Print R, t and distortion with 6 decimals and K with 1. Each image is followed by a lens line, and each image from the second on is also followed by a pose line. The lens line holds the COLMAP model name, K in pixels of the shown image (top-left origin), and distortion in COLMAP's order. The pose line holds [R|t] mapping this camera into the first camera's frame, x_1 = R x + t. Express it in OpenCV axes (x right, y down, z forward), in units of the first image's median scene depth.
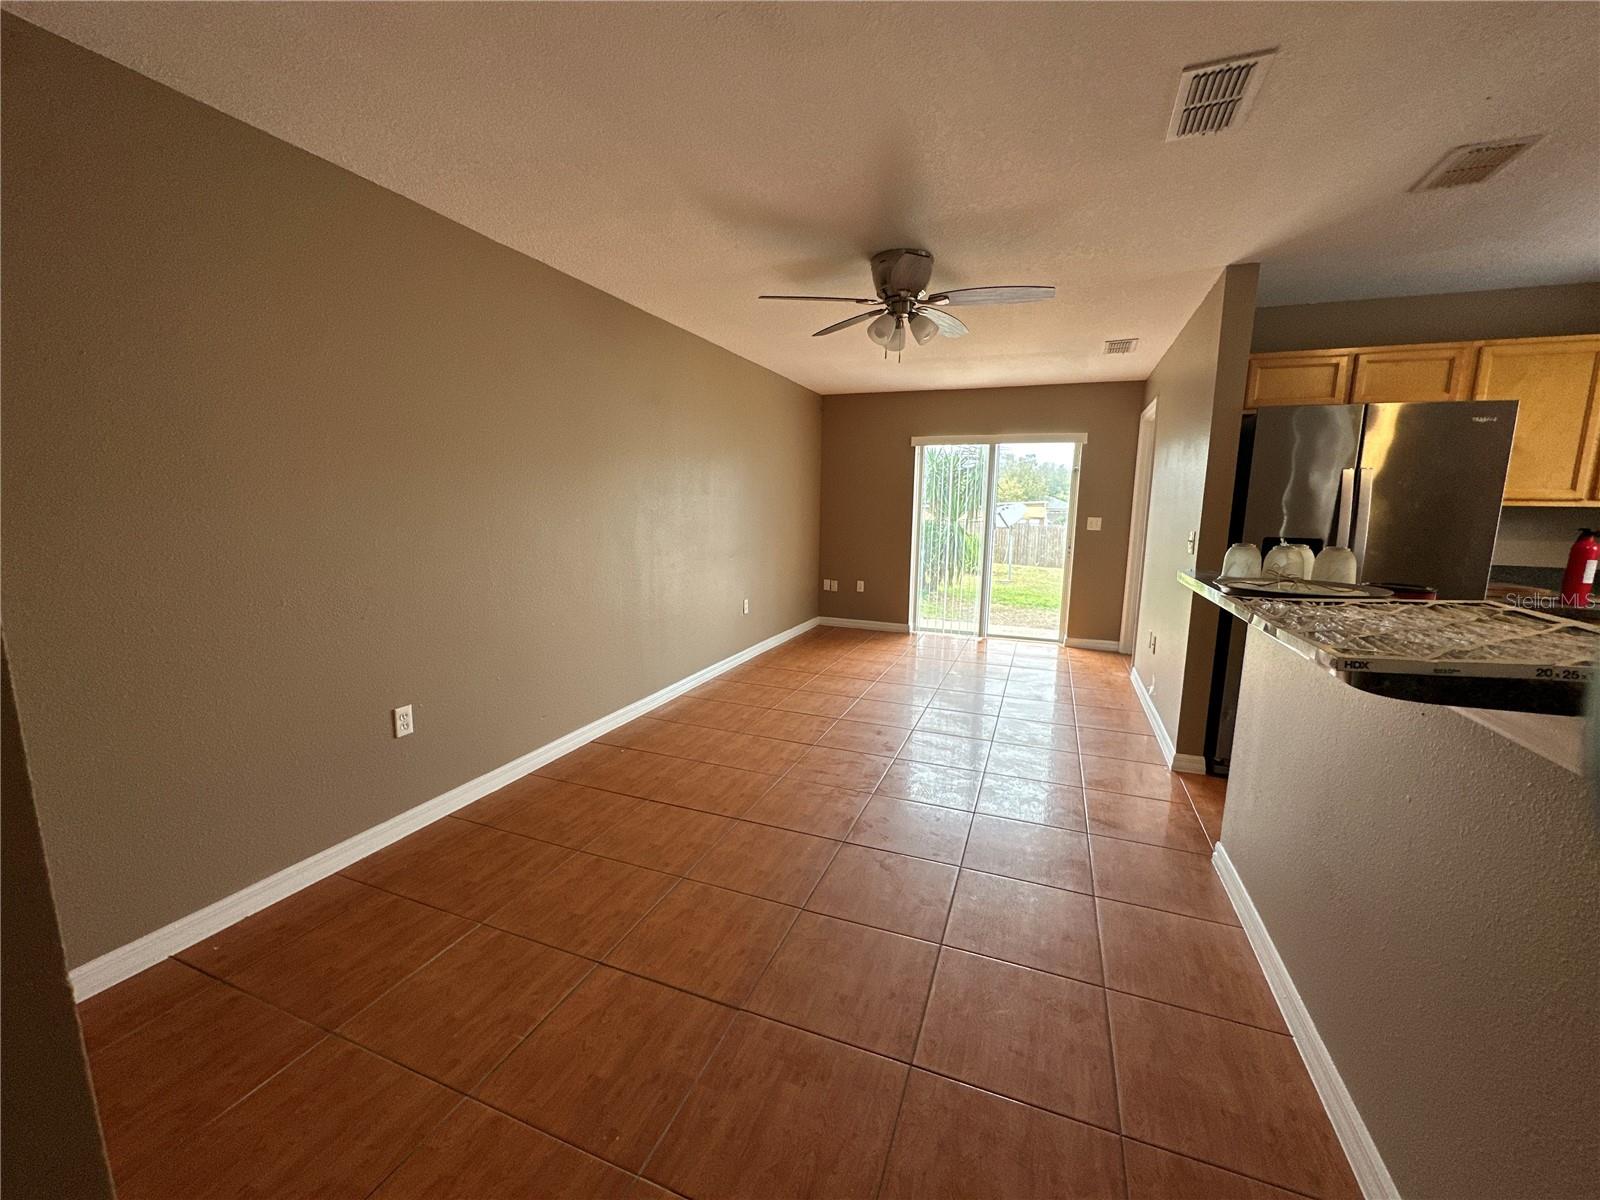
lens RADIAL K [[637.7, 0, 800.0], [0, 637.7, 600.0], [0, 0, 1]] dist [0.000319, -0.000186]
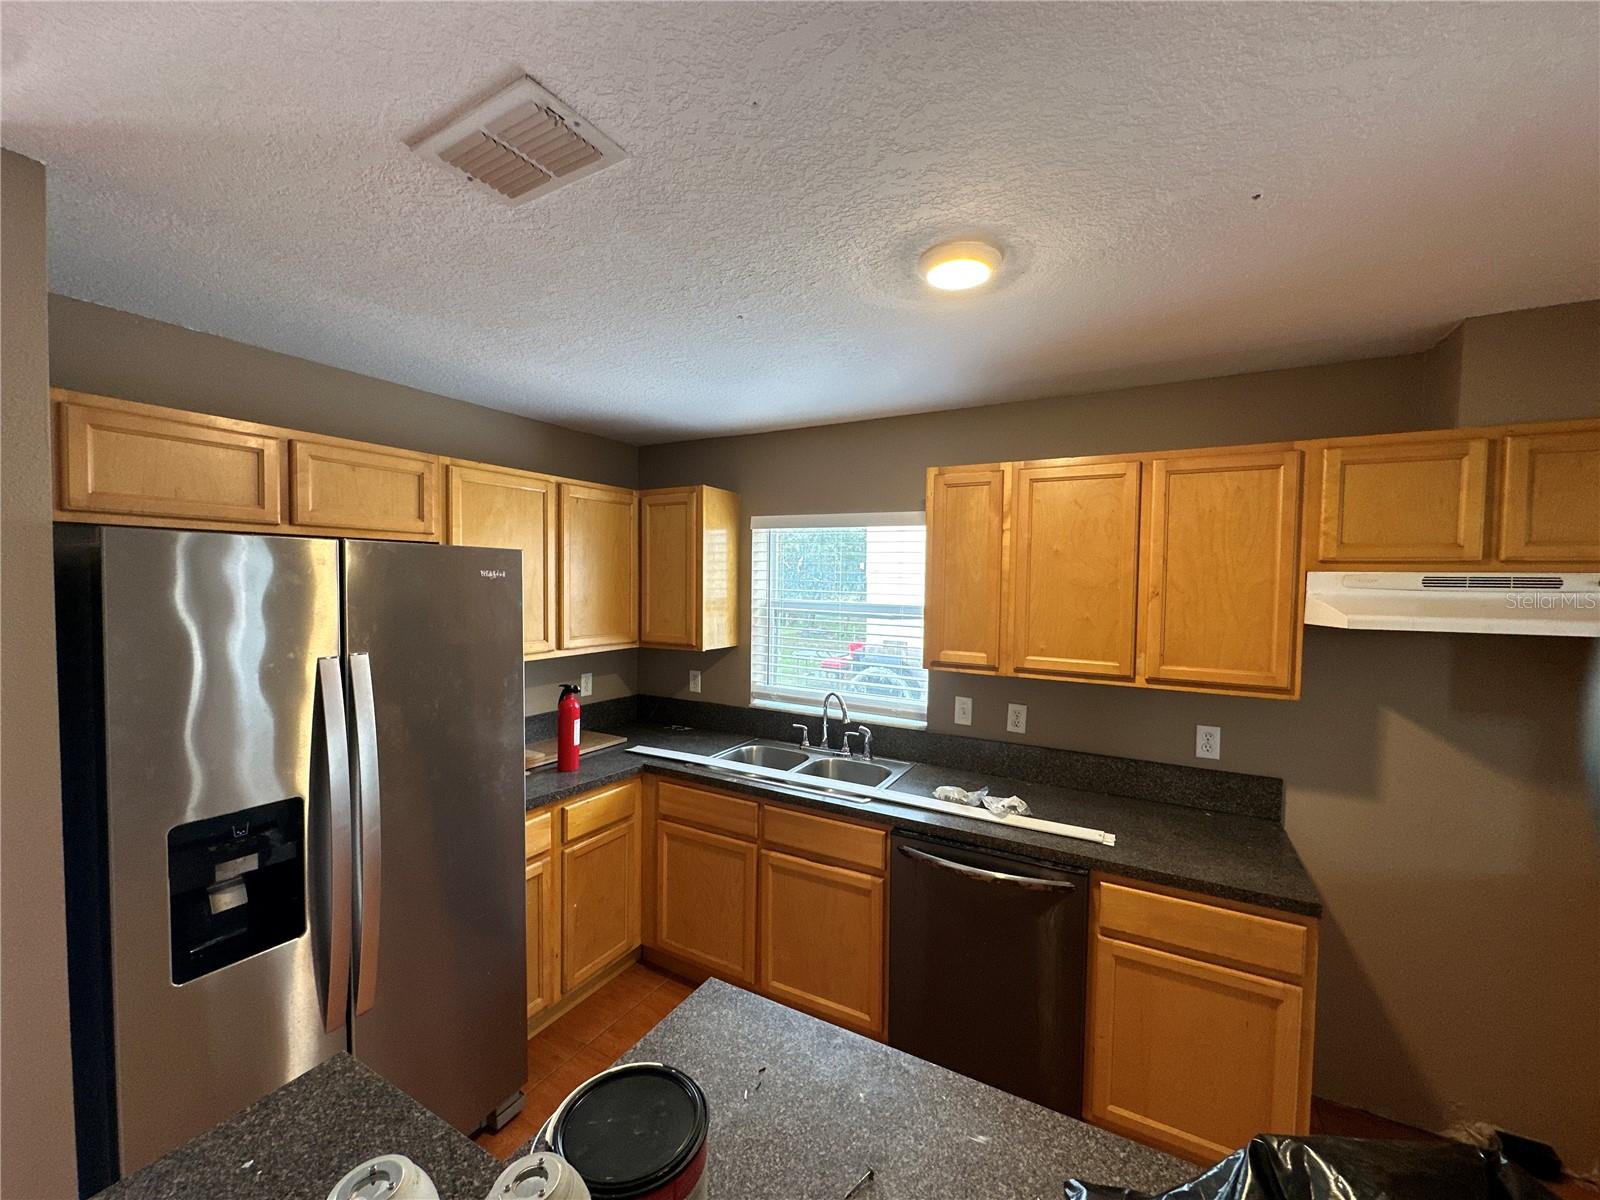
lens RADIAL K [[637.7, 0, 800.0], [0, 637.7, 600.0], [0, 0, 1]] dist [0.000319, -0.000186]
pose [[0.131375, -0.046078, 0.990261, 0.364163], [0.149569, 0.988405, 0.026149, -0.194463], [-0.979984, 0.144678, 0.136744, 0.505665]]
